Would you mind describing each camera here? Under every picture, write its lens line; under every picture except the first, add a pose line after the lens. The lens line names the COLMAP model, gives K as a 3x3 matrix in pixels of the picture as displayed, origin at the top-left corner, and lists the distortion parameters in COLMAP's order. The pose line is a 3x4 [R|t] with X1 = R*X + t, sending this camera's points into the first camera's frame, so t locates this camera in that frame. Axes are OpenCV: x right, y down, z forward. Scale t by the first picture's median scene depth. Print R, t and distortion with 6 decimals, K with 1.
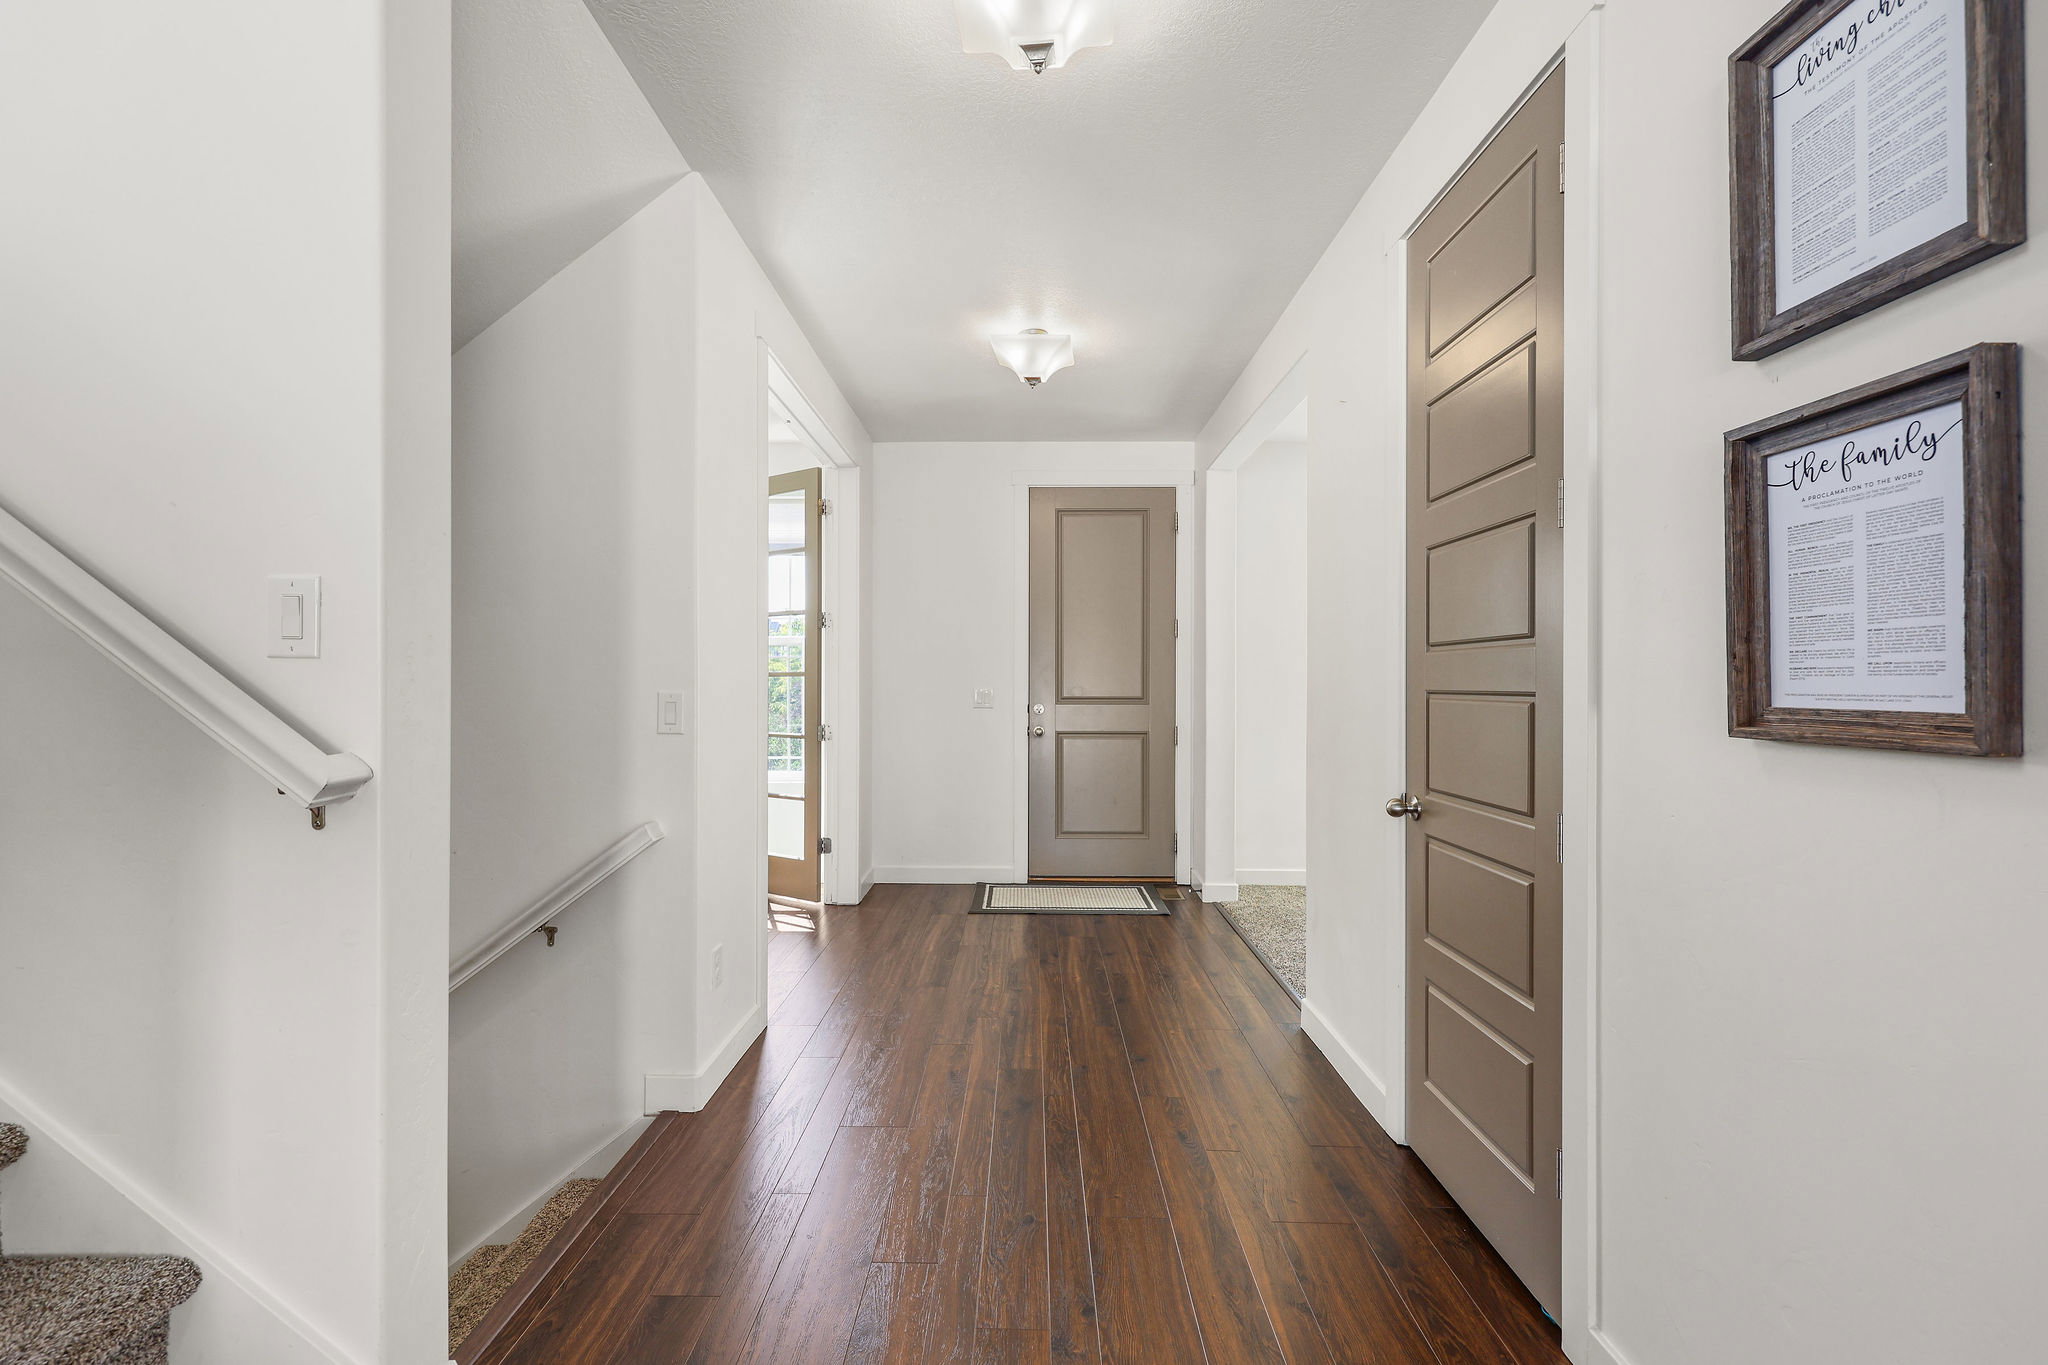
lens RADIAL K [[923.1, 0, 1024.1], [0, 923.1, 688.0], [0, 0, 1]] dist [0.000804, -0.001060]
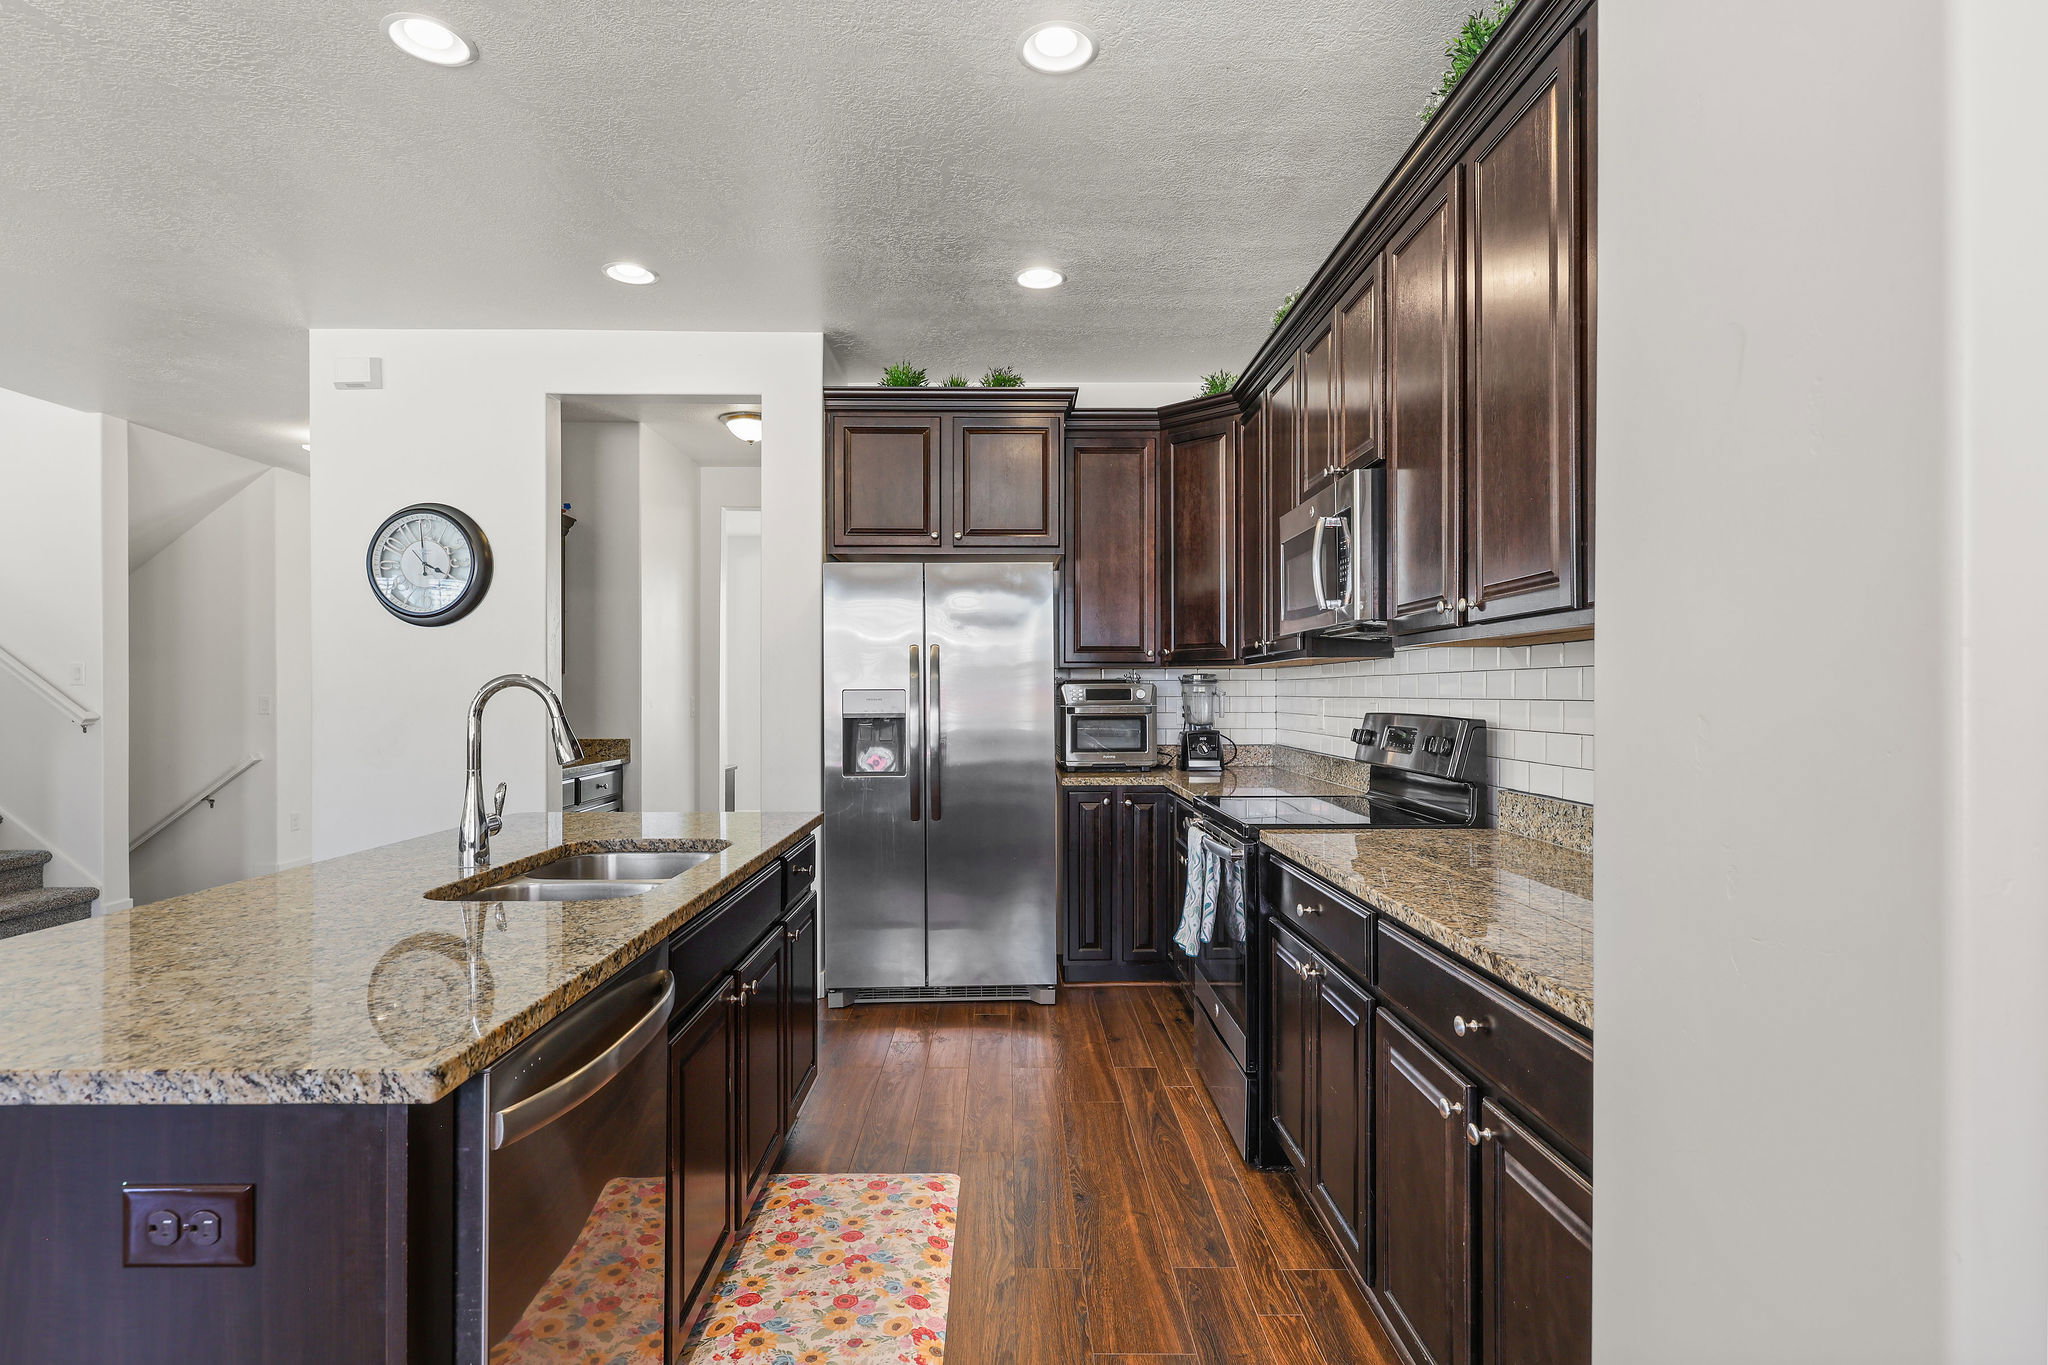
lens RADIAL K [[1039.8, 0, 1037.3], [0, 1039.8, 710.9], [0, 0, 1]] dist [0.003247, -0.000266]
pose [[0.999675, -0.002298, 0.025398, 2.669856], [0.001952, 0.999905, 0.013668, 0.016906], [-0.025427, -0.013613, 0.999584, -2.962490]]
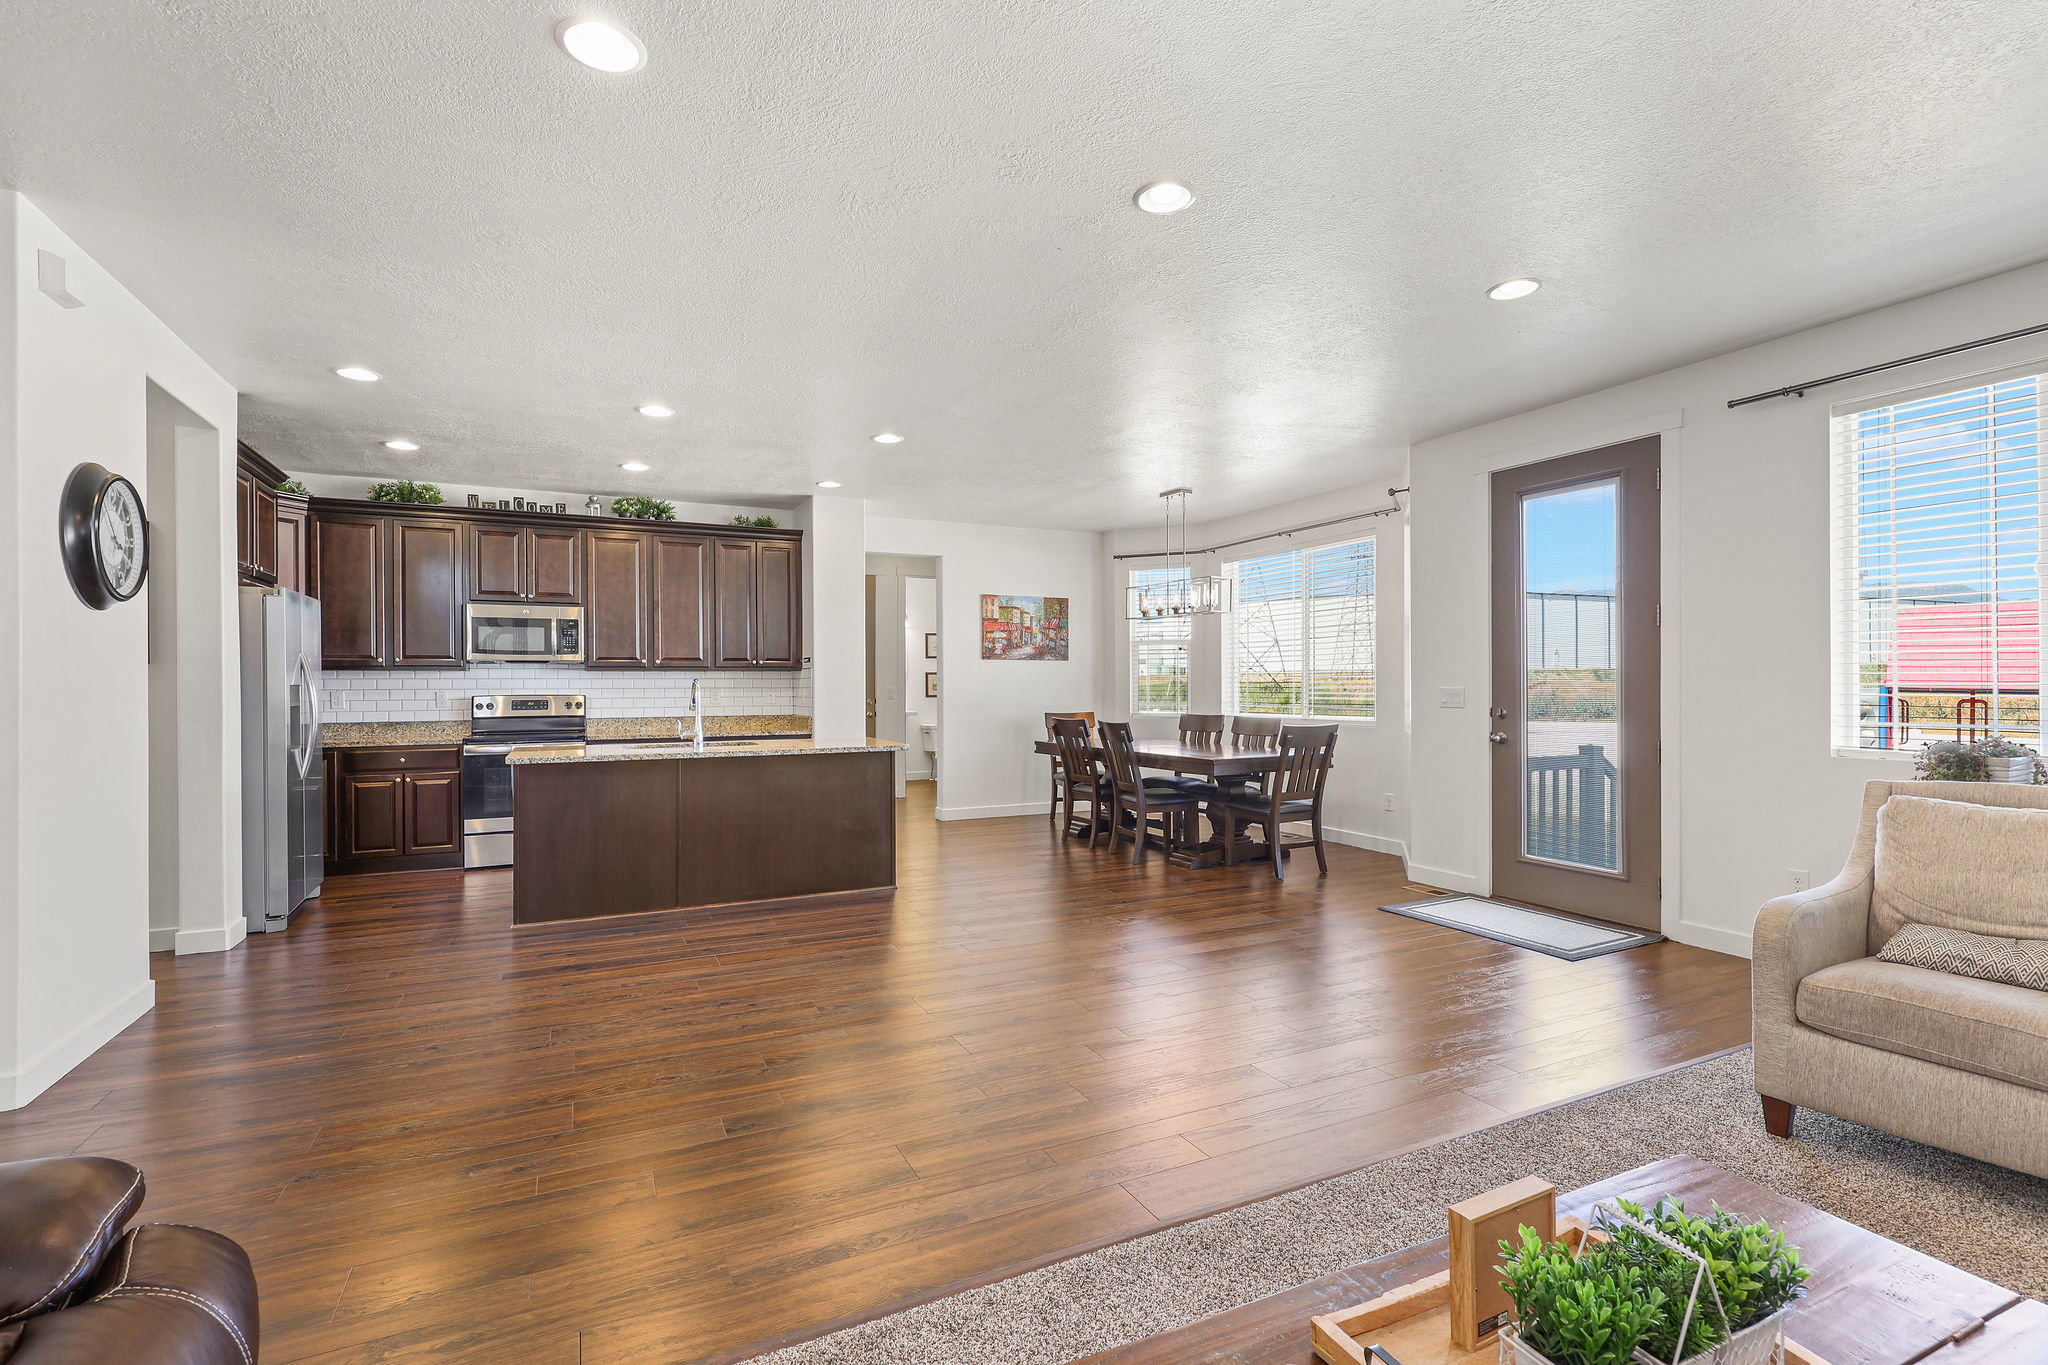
lens RADIAL K [[923.1, 0, 1018.4], [0, 923.1, 683.3], [0, 0, 1]] dist [0.000804, -0.001060]
pose [[-0.444523, 0.001777, 0.895766, -1.894451], [0.006600, 0.999977, 0.001292, 0.006348], [-0.895743, 0.006486, -0.444525, -0.987828]]
